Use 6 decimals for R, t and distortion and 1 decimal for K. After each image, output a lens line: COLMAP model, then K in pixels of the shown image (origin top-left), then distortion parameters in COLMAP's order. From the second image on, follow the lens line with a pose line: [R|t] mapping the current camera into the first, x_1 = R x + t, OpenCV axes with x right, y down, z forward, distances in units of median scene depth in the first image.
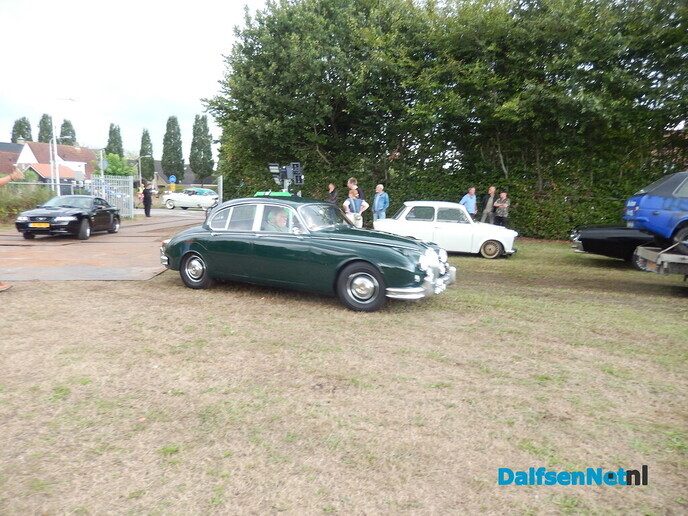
lens RADIAL K [[541.0, 0, 345.1], [0, 541.0, 220.9], [0, 0, 1]] dist [0.028573, 0.008047]
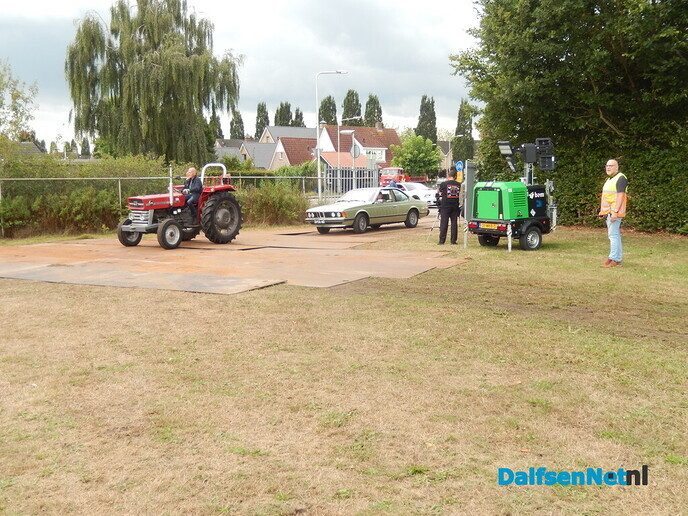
lens RADIAL K [[775.1, 0, 349.0], [0, 775.1, 215.6], [0, 0, 1]] dist [-0.044931, 0.000000]
pose [[0.859895, 0.003664, -0.510458, 0.203691], [-0.008866, 0.999931, -0.007757, -0.000697], [0.510394, 0.011196, 0.859868, 0.044422]]
